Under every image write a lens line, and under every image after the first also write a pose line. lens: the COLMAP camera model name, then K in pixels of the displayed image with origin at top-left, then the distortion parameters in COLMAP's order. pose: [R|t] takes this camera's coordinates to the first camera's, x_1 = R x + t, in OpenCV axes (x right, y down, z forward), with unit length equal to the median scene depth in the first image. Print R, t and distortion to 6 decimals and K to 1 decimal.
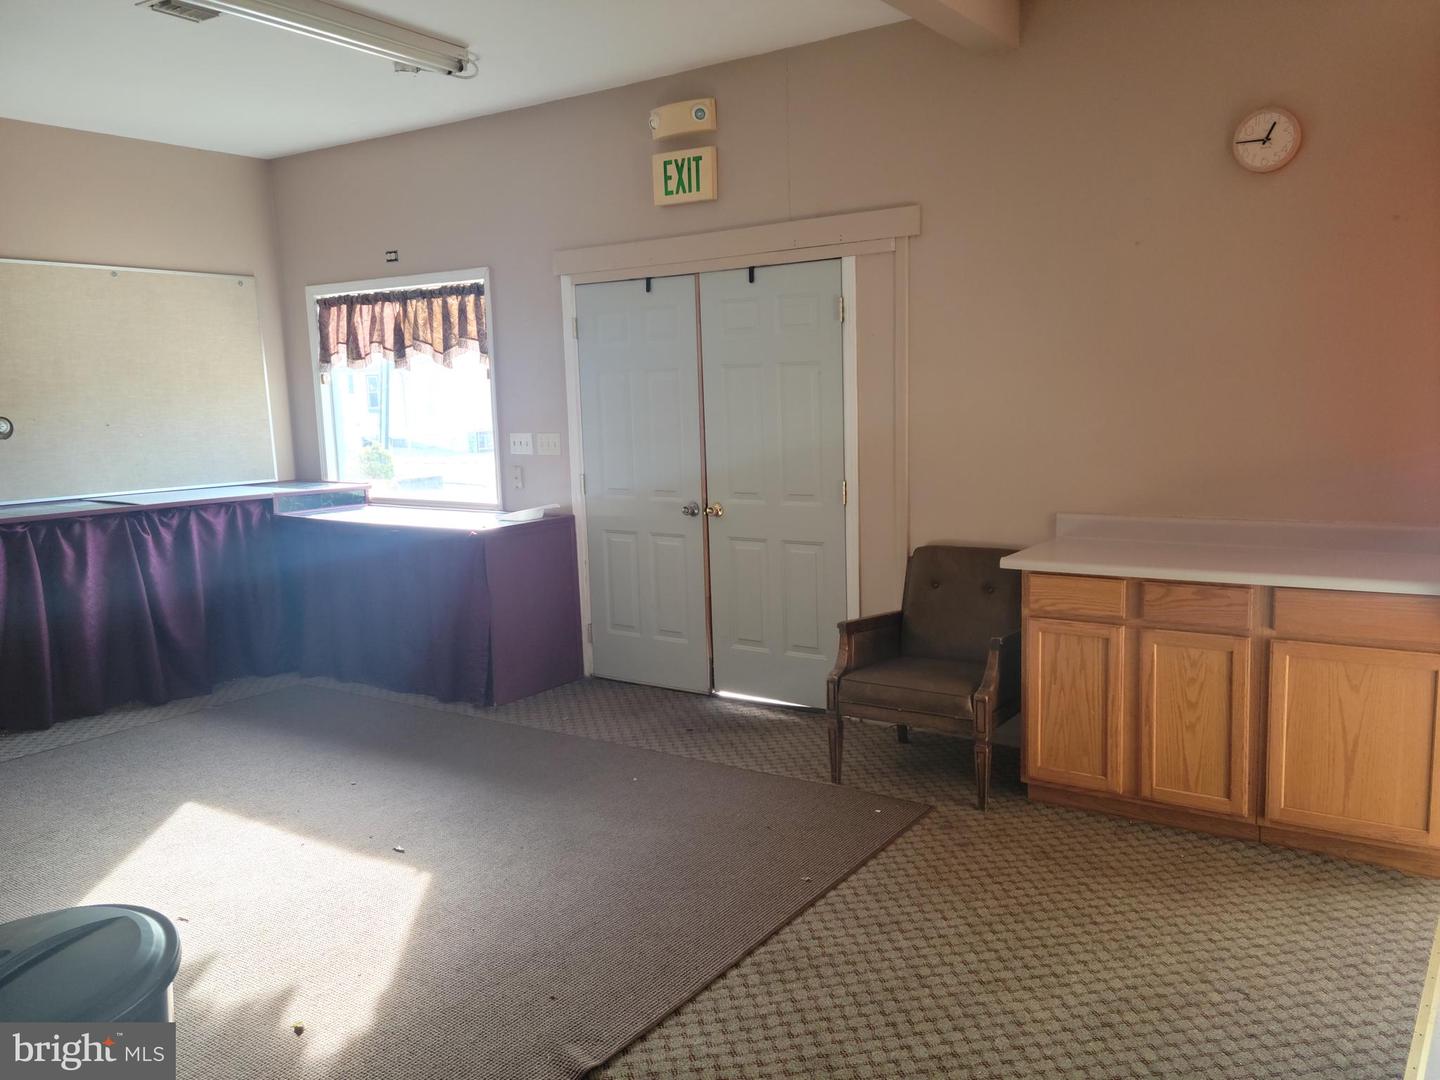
lens RADIAL K [[1154.9, 0, 719.2], [0, 1154.9, 561.3], [0, 0, 1]] dist [0.100854, -0.106418]
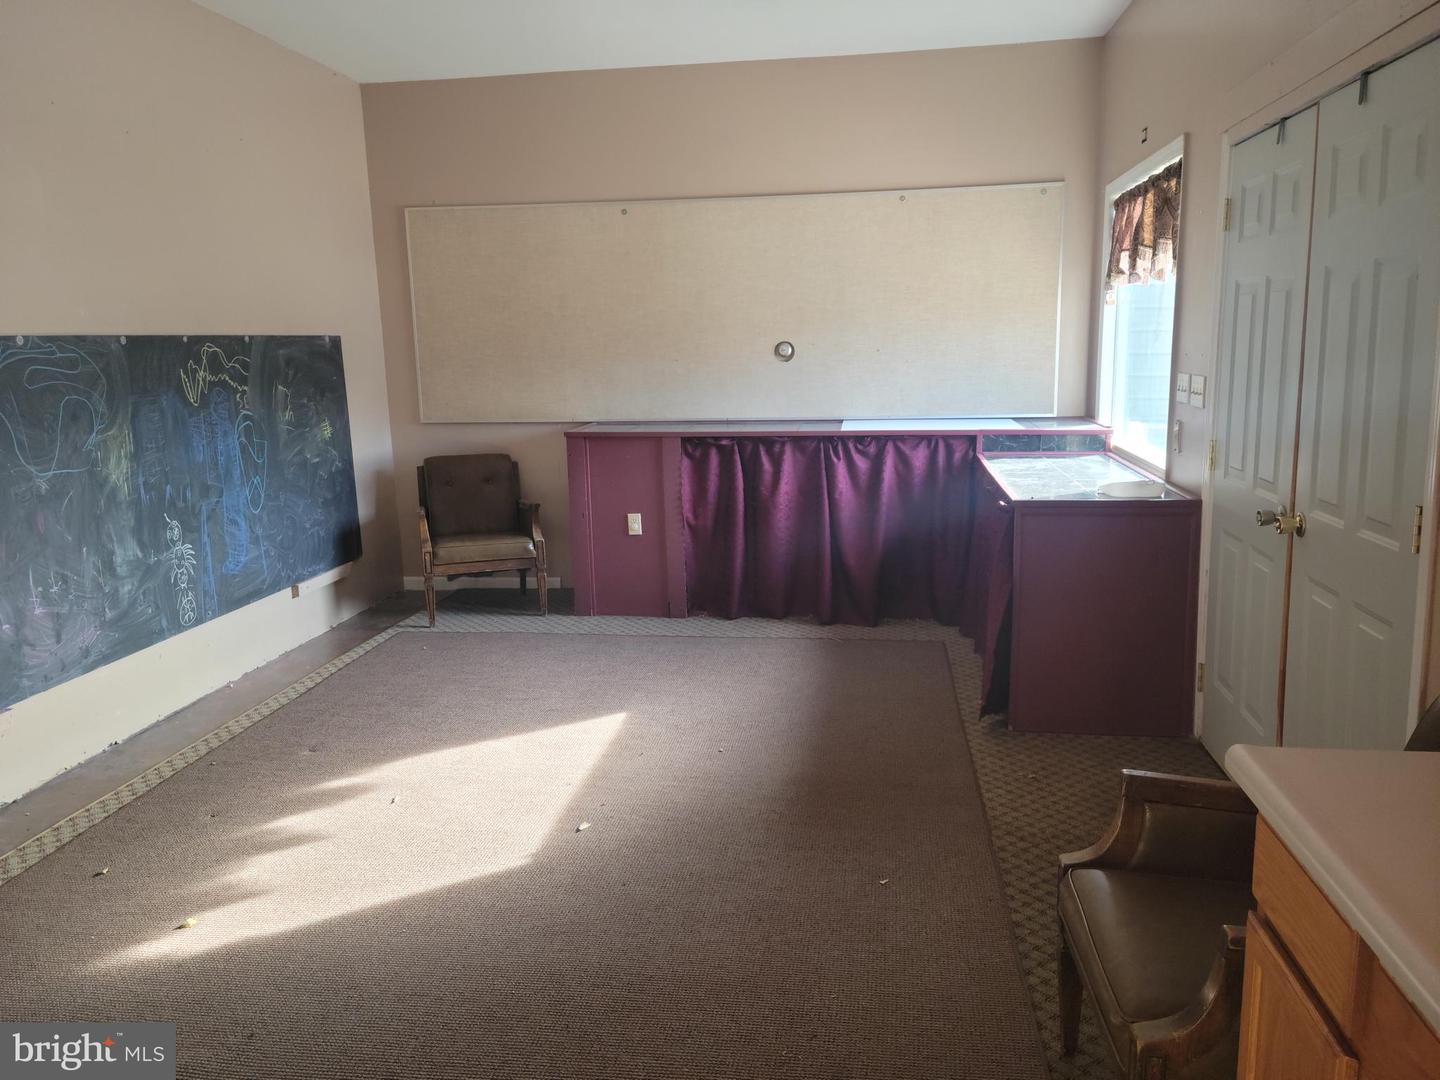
lens RADIAL K [[1154.9, 0, 719.2], [0, 1154.9, 561.3], [0, 0, 1]] dist [0.100854, -0.106418]
pose [[0.449151, 0.187233, -0.873617, 0.354694], [-0.125224, 0.981336, 0.145938, -0.069192], [0.884637, 0.043850, 0.464215, 0.441851]]
